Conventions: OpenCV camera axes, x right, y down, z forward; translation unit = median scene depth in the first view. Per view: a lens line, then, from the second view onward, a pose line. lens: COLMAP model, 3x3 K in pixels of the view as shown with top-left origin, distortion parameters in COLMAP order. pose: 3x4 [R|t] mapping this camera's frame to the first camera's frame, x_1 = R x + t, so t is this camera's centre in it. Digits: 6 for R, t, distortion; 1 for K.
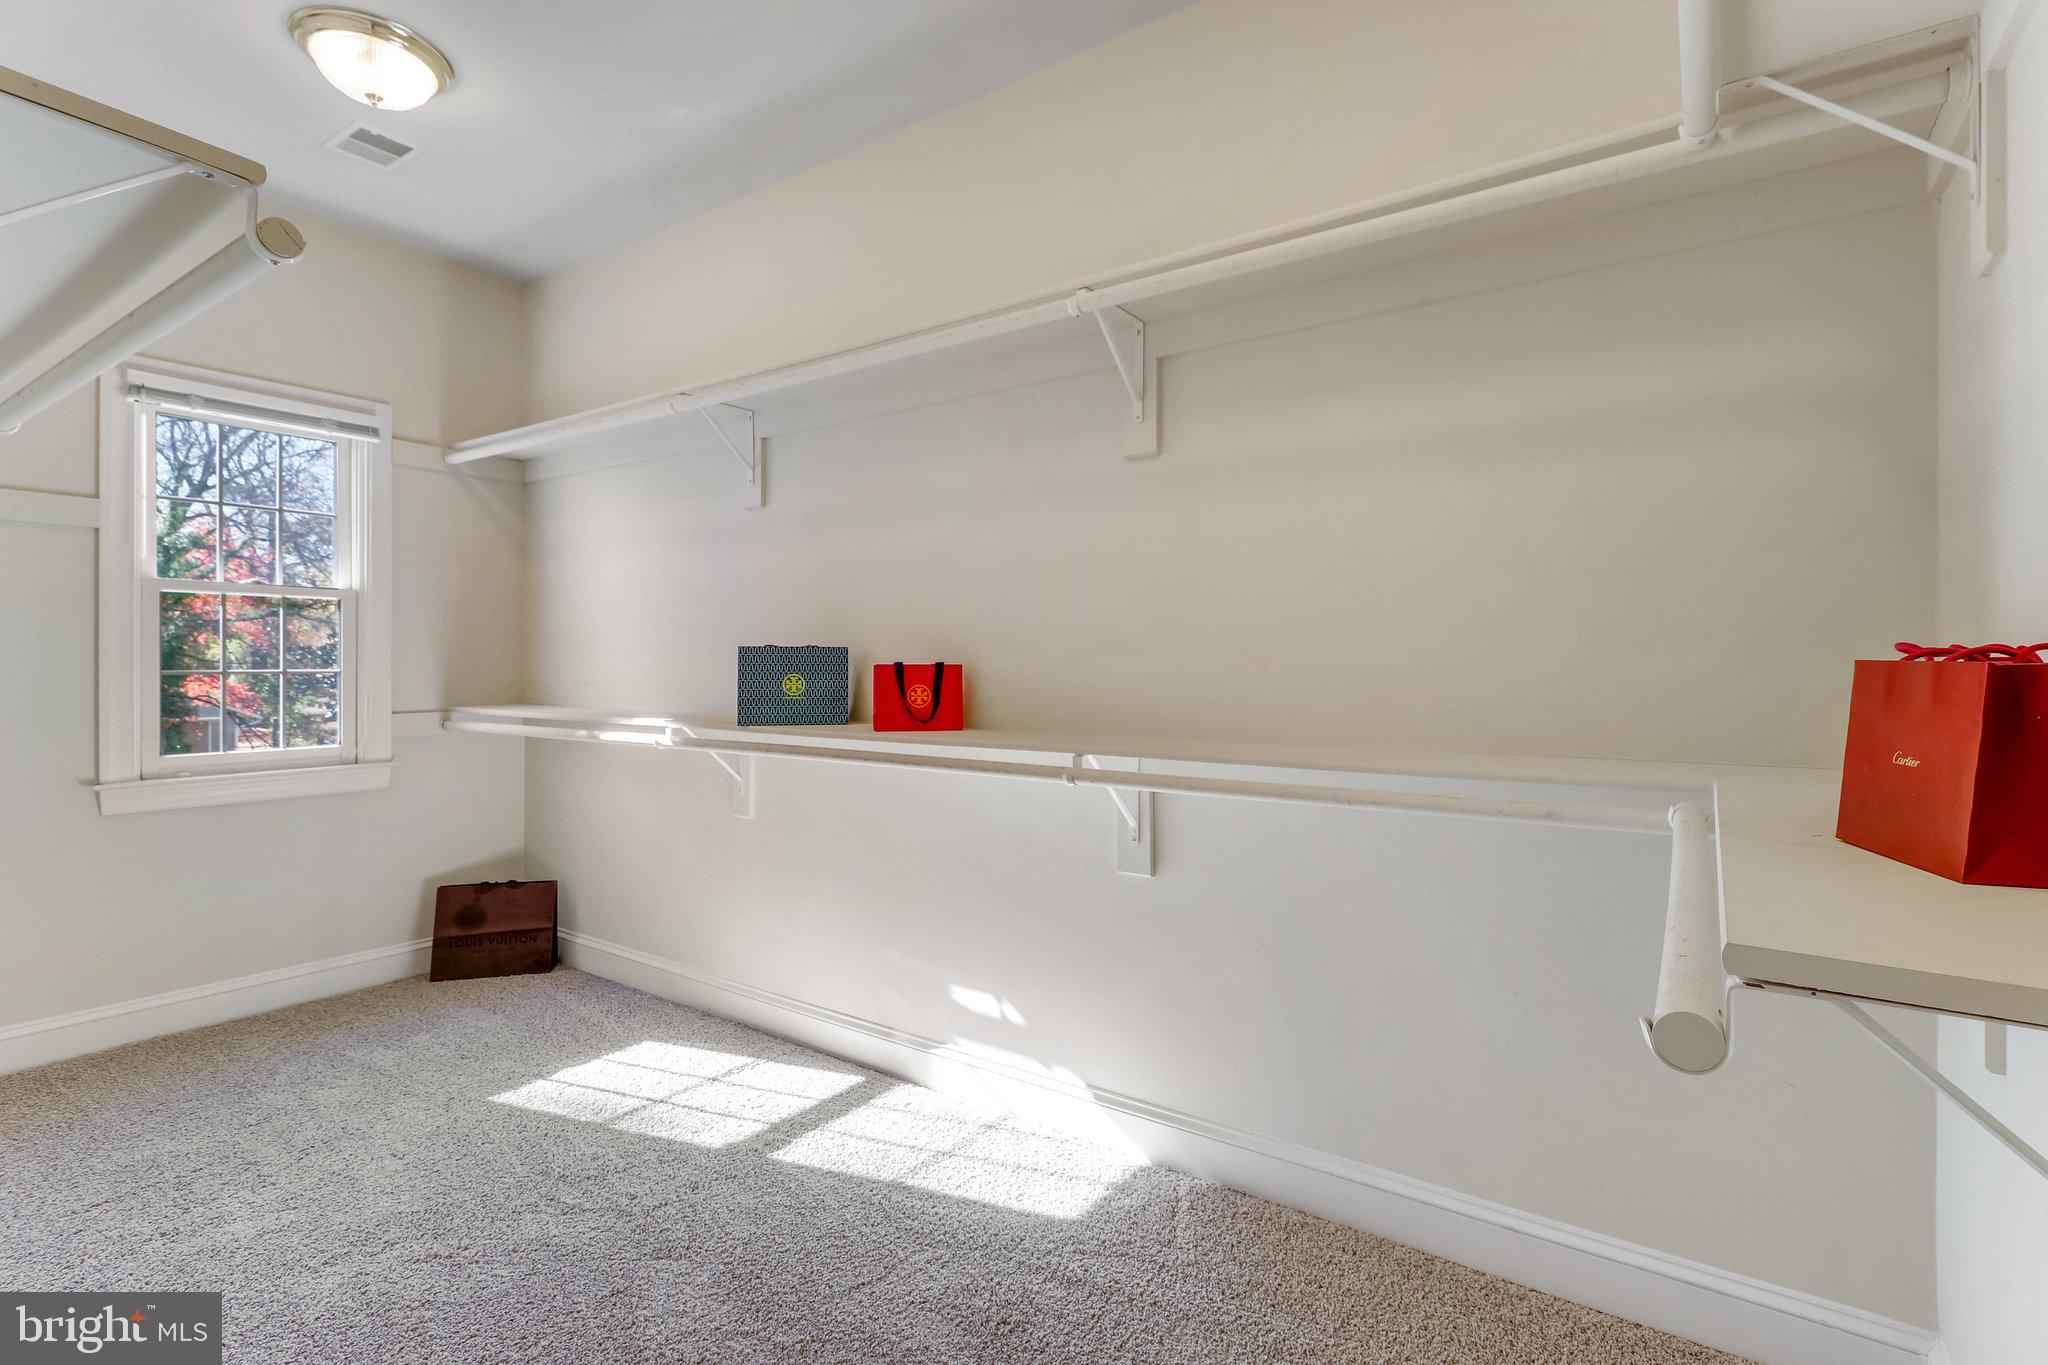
lens RADIAL K [[974.0, 0, 1019.0], [0, 974.0, 677.2], [0, 0, 1]] dist [-0.000116, -0.000551]
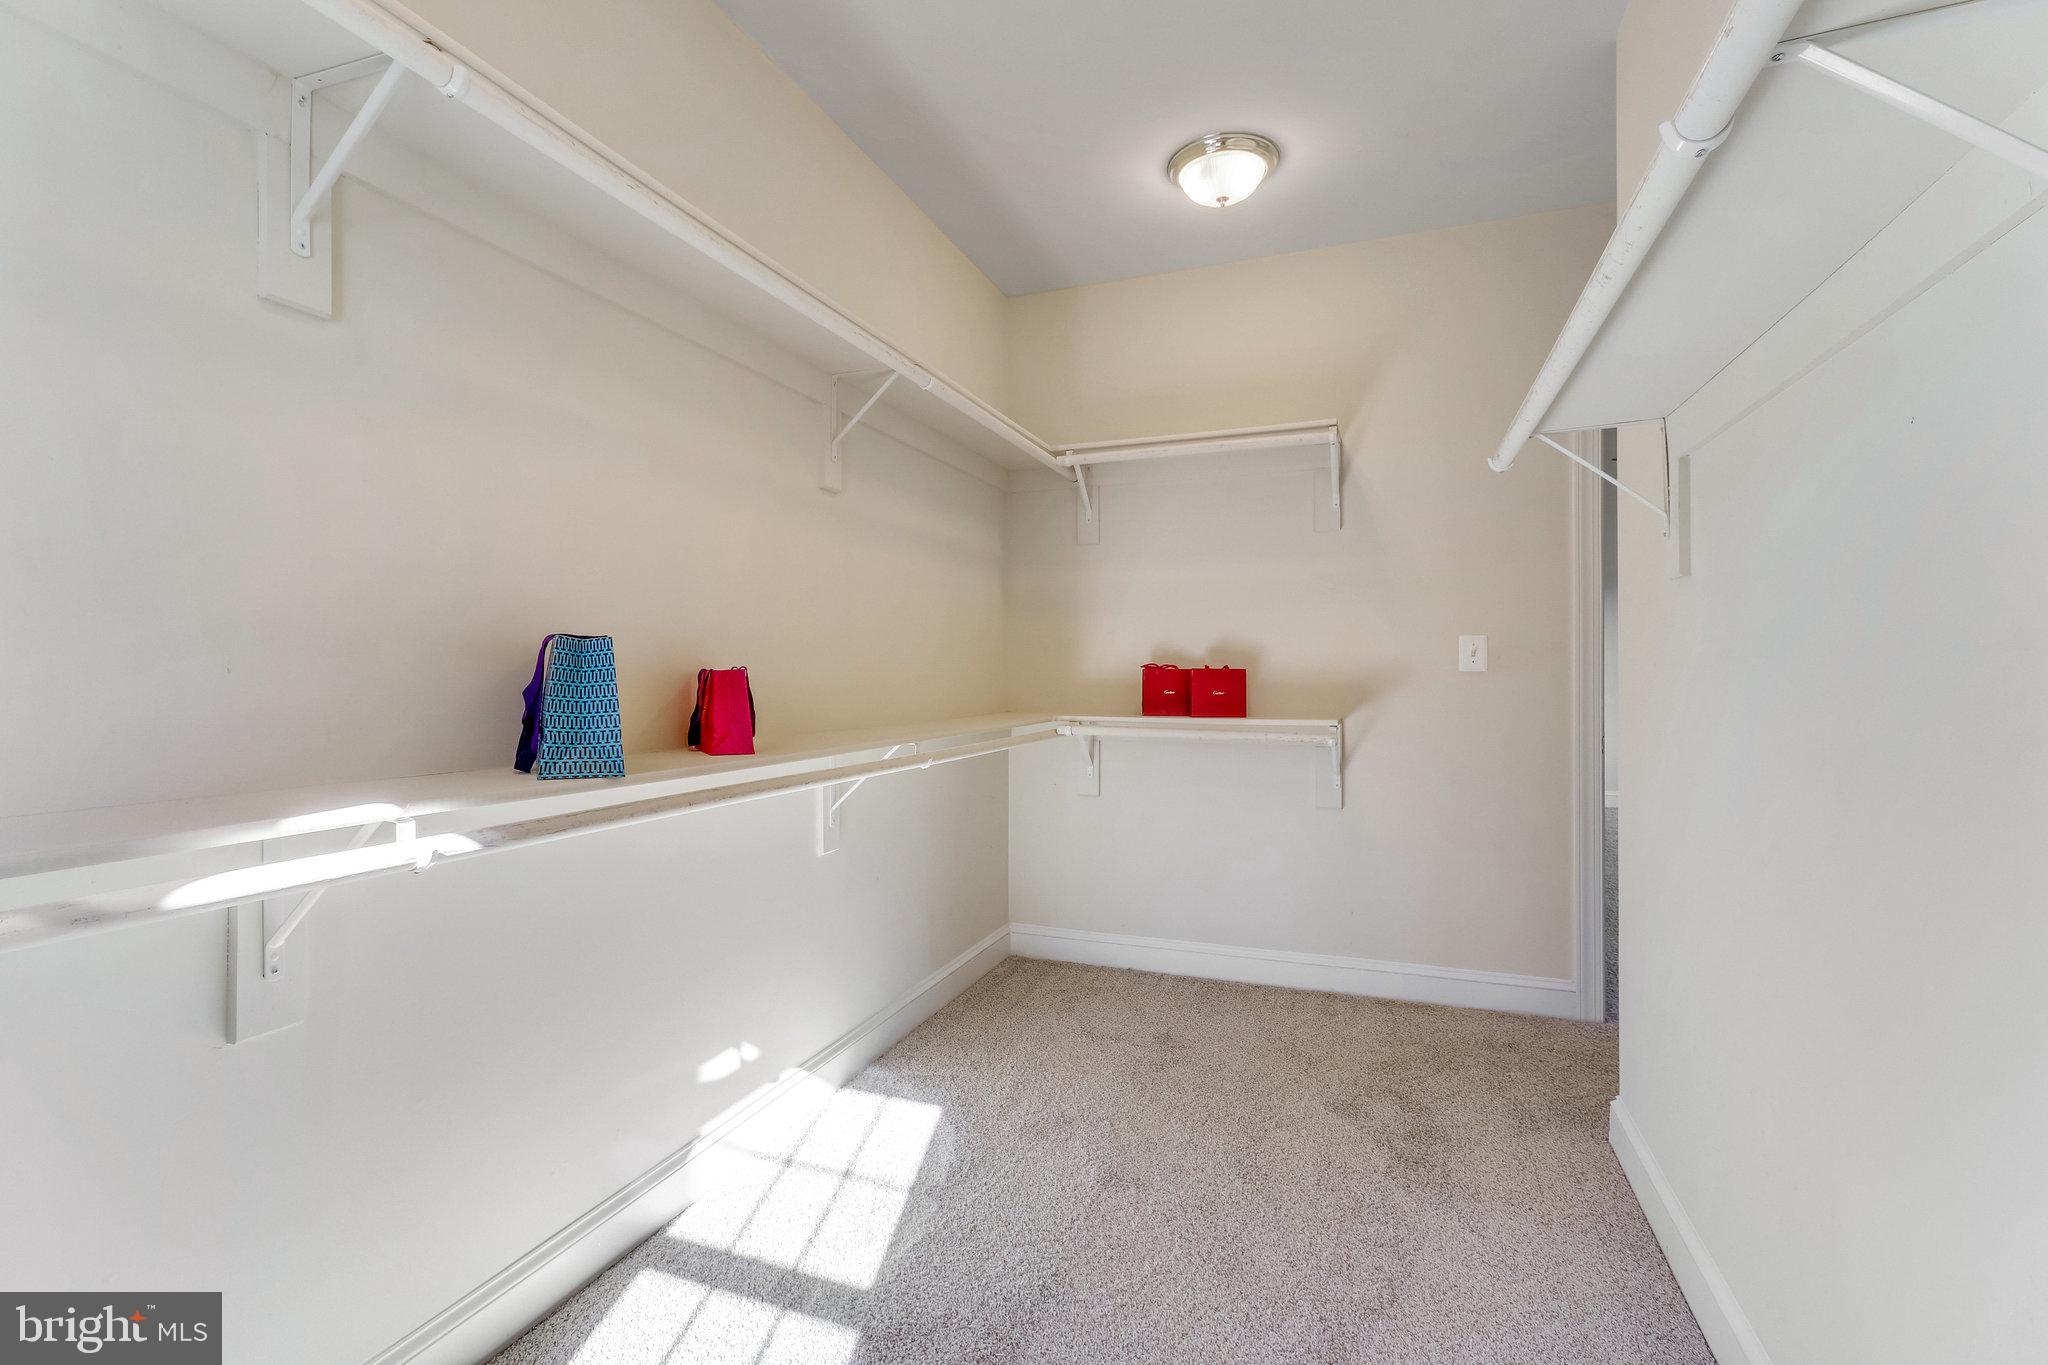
lens RADIAL K [[974.0, 0, 1019.0], [0, 974.0, 677.2], [0, 0, 1]] dist [-0.000116, -0.000551]
pose [[-0.272464, 0.002242, 0.962163, -1.006454], [0.009927, 0.999951, 0.000482, -0.009438], [-0.962115, 0.009683, -0.272473, 1.031354]]
